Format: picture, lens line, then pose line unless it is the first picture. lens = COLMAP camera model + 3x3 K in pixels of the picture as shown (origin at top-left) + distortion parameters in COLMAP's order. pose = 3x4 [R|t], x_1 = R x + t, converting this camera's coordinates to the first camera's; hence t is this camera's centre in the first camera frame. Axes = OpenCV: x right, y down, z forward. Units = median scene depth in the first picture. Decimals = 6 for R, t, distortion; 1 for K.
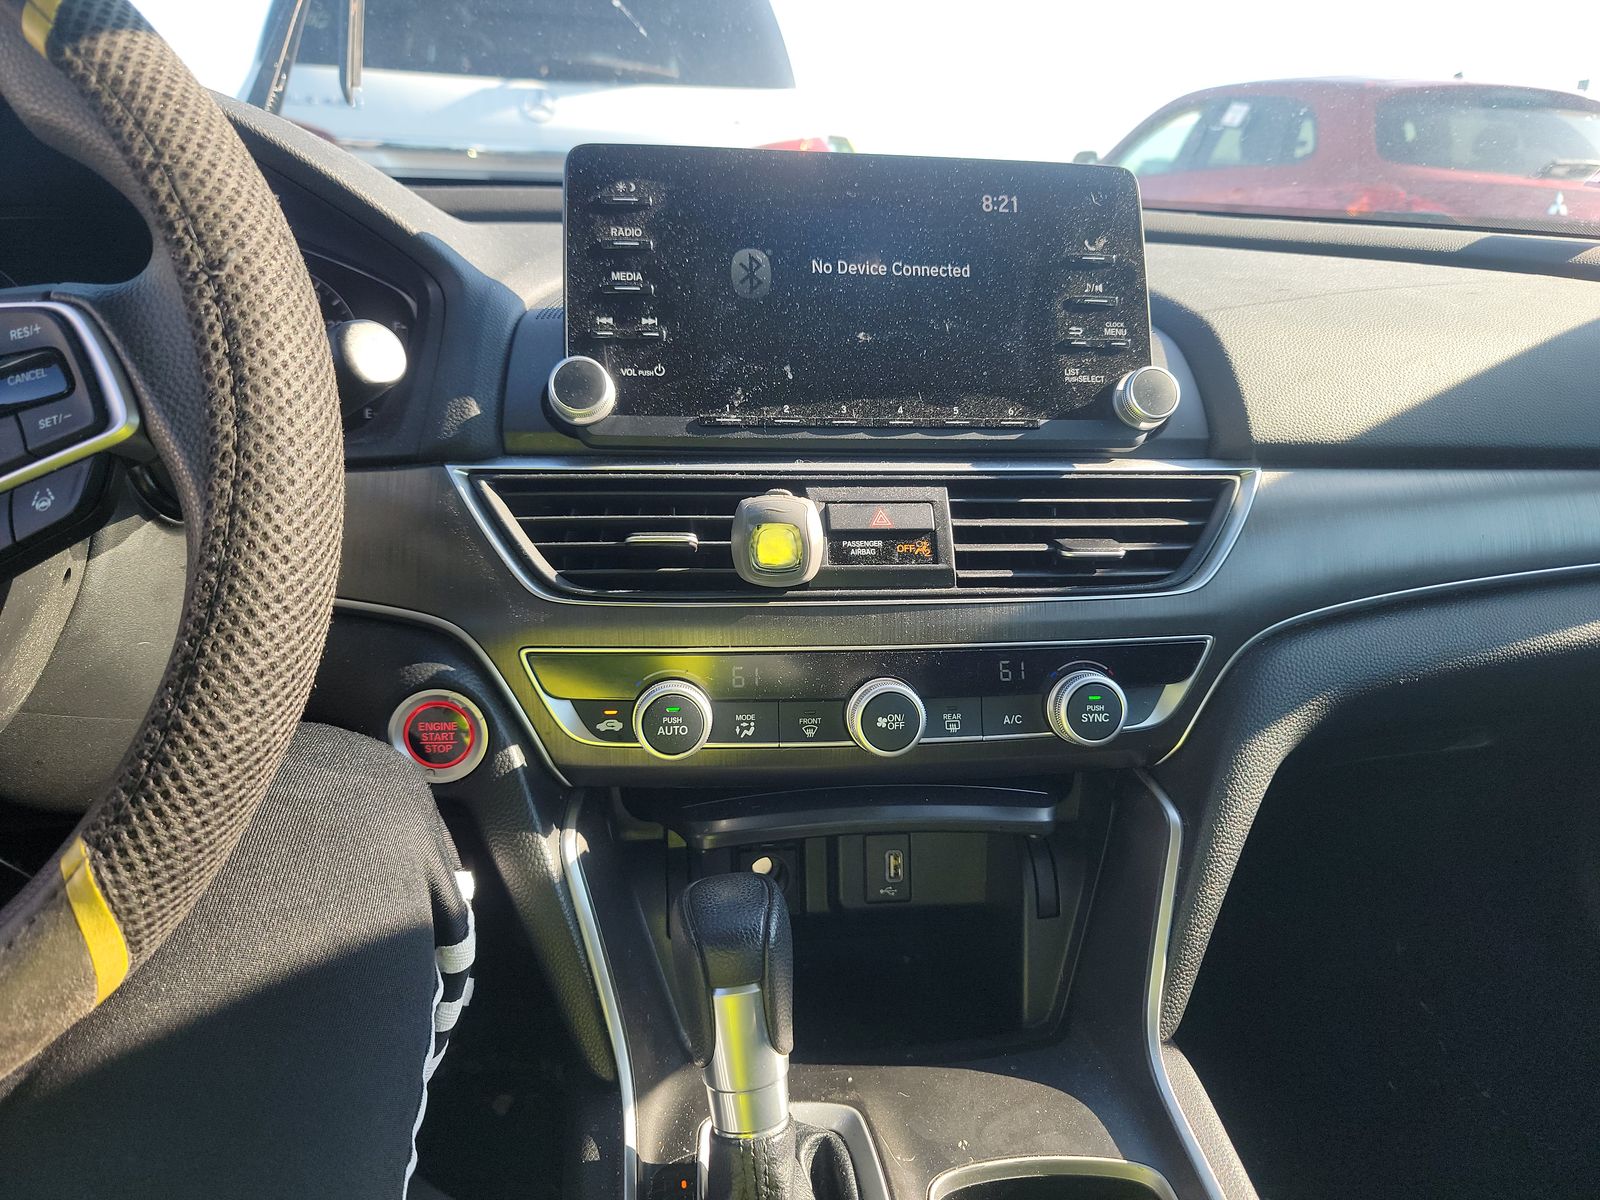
lens RADIAL K [[1080.8, 0, 835.7], [0, 1080.8, 596.7], [0, 0, 1]] dist [0.045329, -0.038747]
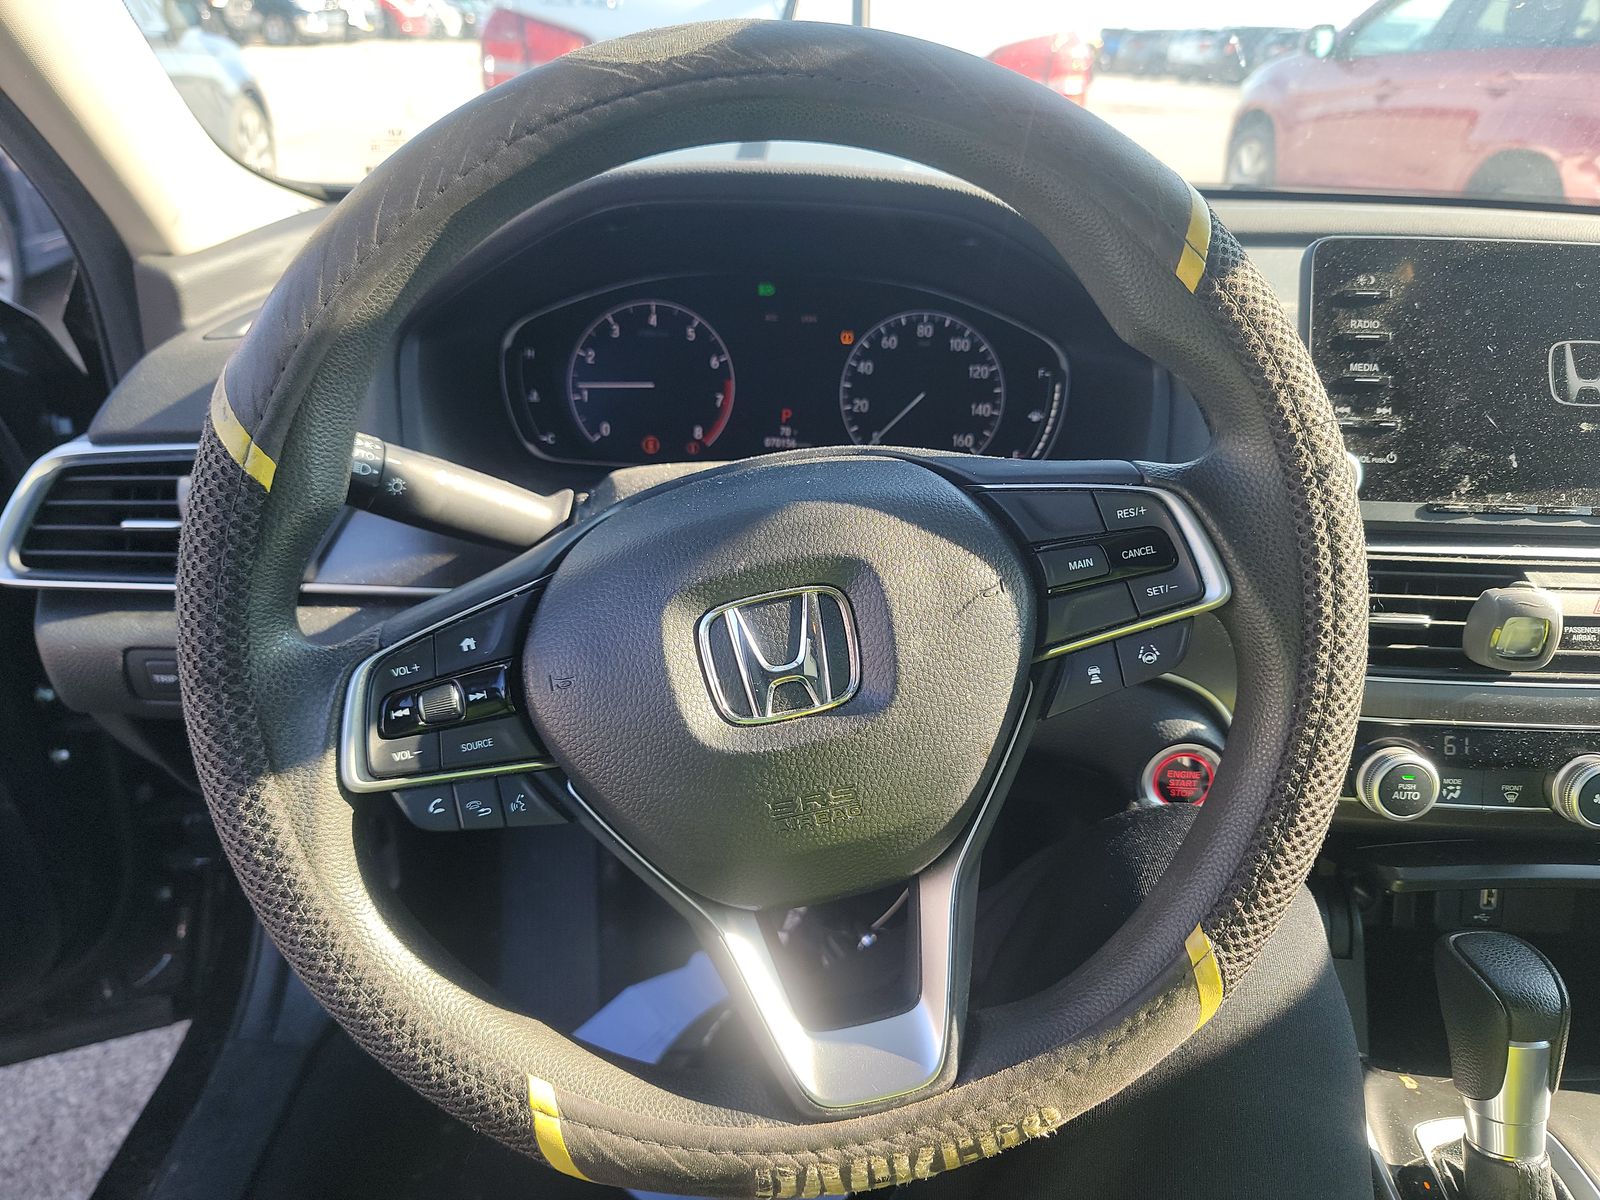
lens RADIAL K [[1080.8, 0, 835.7], [0, 1080.8, 596.7], [0, 0, 1]] dist [0.045329, -0.038747]
pose [[0.992461, 0.052050, -0.110960, -0.613744], [-0.039911, 0.993246, 0.108943, -0.176915], [0.115881, -0.103693, 0.987836, -0.155123]]
